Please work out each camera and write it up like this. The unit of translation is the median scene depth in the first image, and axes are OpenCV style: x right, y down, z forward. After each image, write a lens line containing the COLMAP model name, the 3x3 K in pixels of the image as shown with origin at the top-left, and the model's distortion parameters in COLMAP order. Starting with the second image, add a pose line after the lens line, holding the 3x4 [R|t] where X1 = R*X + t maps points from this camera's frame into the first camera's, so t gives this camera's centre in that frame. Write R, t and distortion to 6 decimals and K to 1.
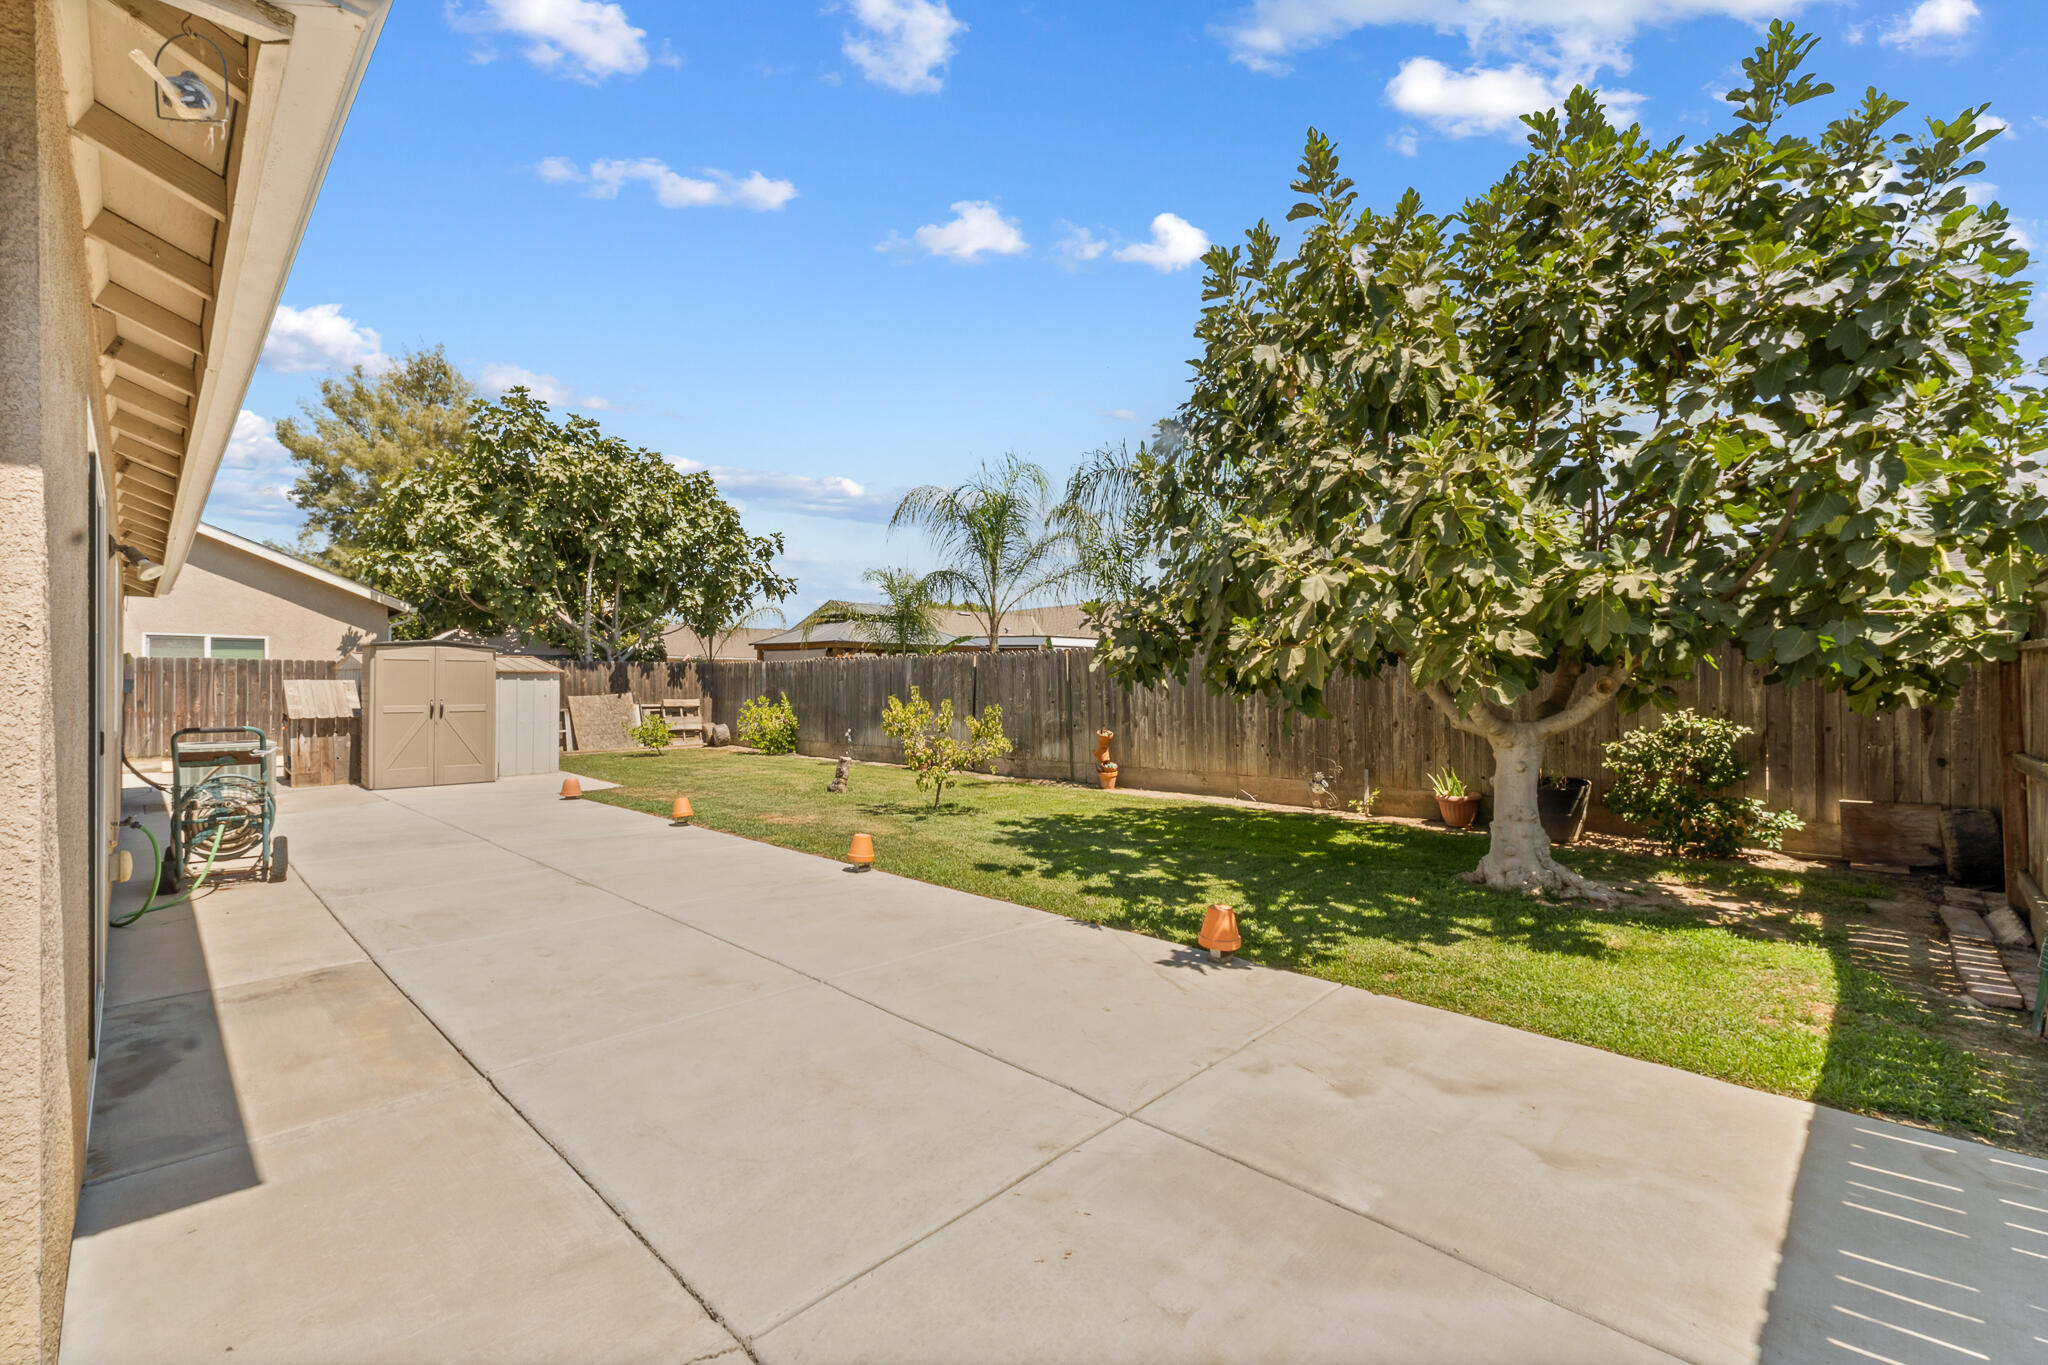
lens RADIAL K [[856.7, 0, 1024.0], [0, 856.7, 682.5], [0, 0, 1]] dist [-0.000048, 0.000048]
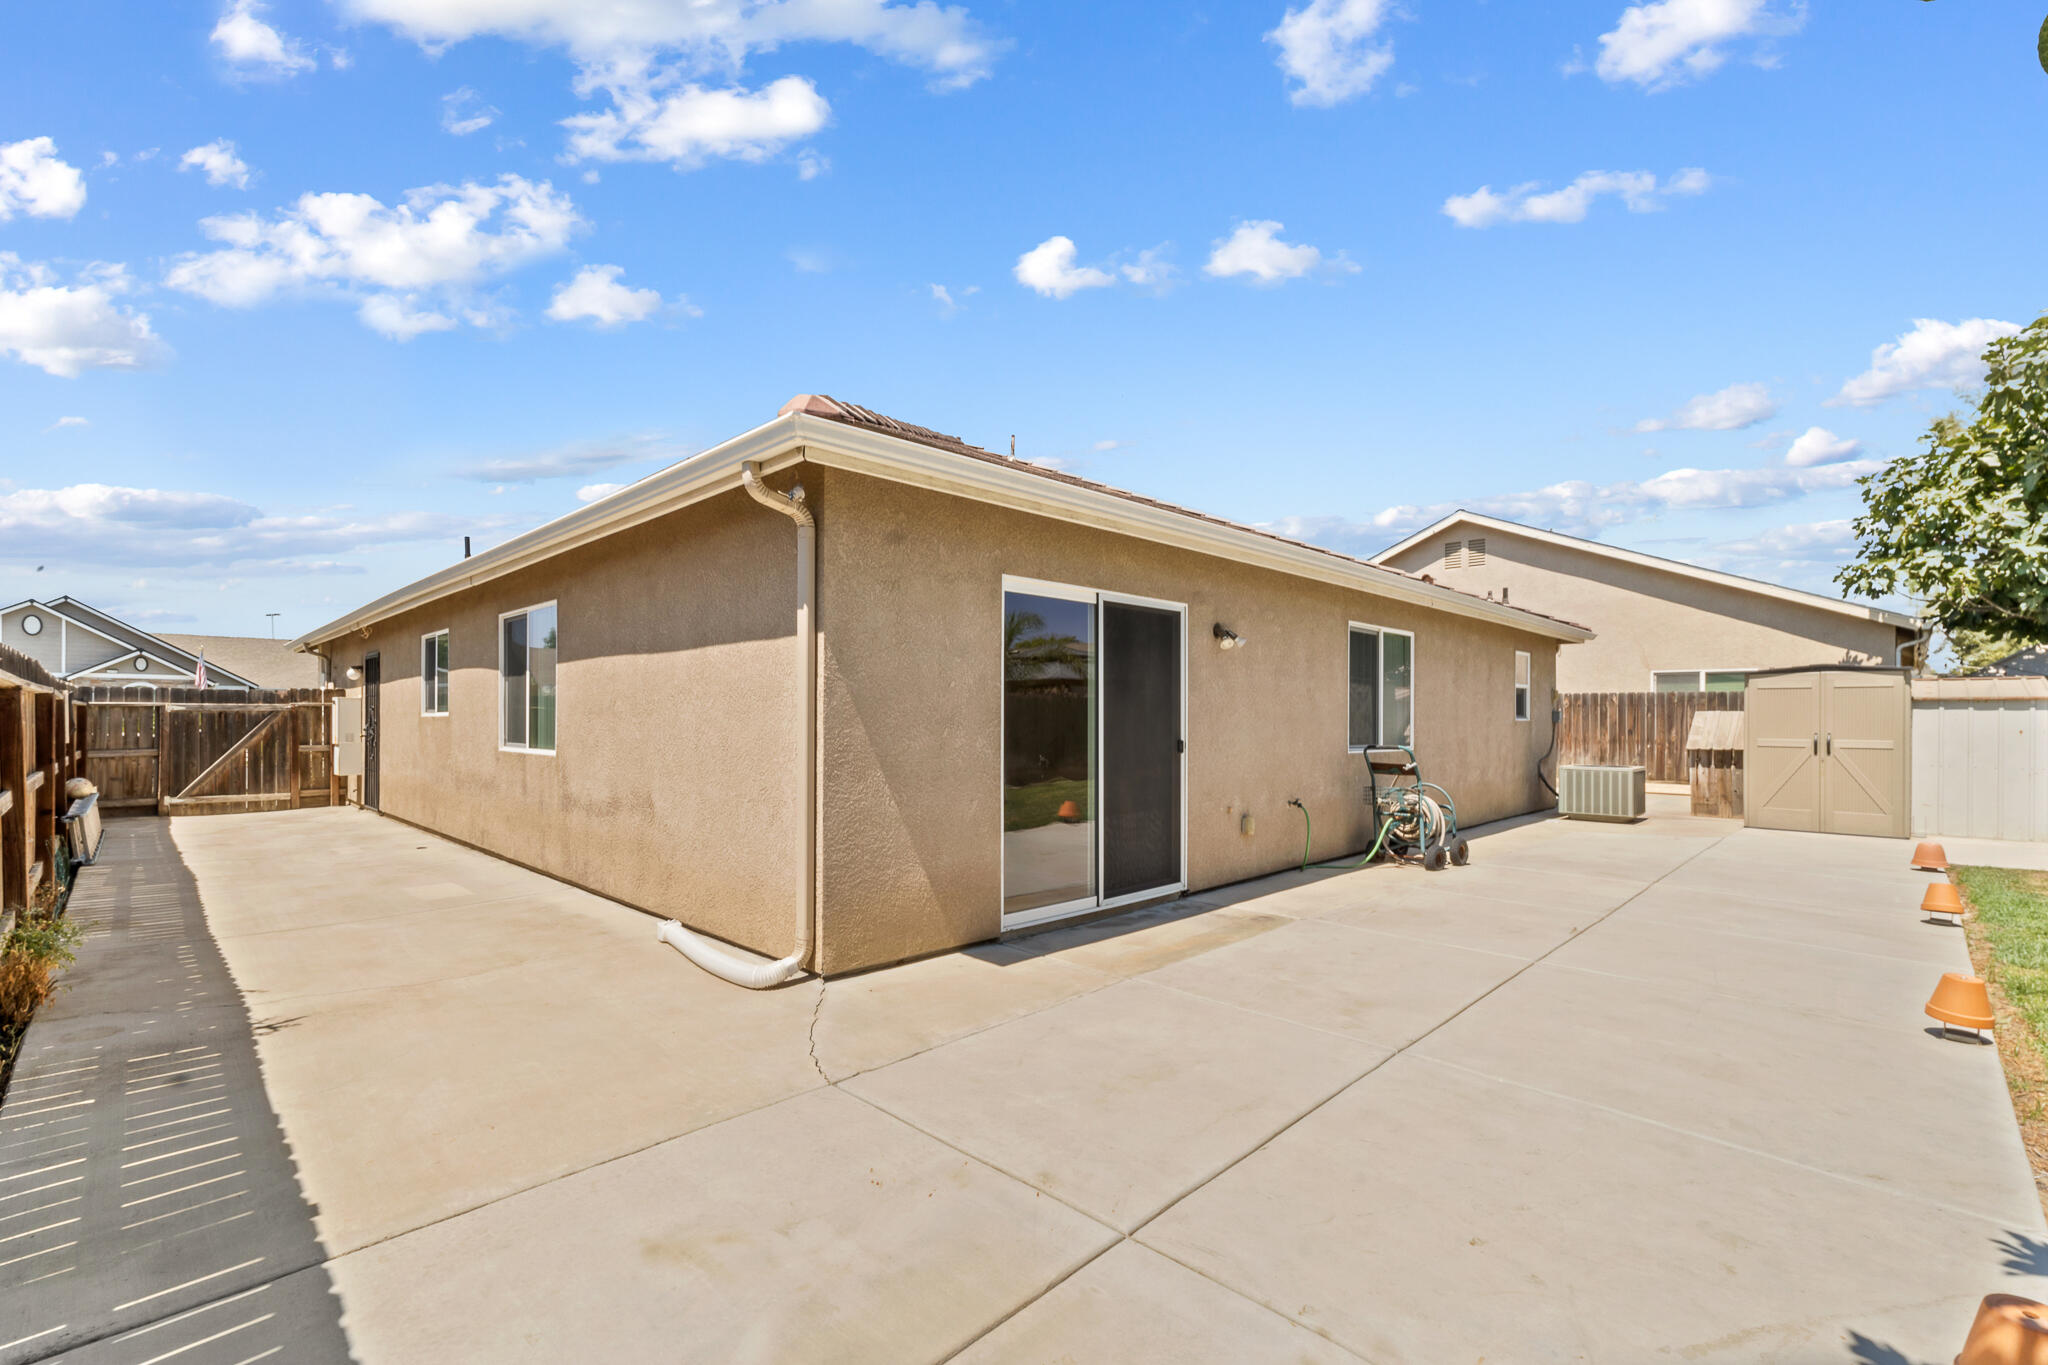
lens RADIAL K [[890.7, 0, 1028.7], [0, 890.7, 727.2], [0, 0, 1]] dist [-0.000639, 0.000102]
pose [[-0.007171, 0.011329, -0.999910, 0.219615], [0.001219, 0.999935, 0.011321, 0.002811], [0.999974, -0.001138, -0.007184, 0.208288]]
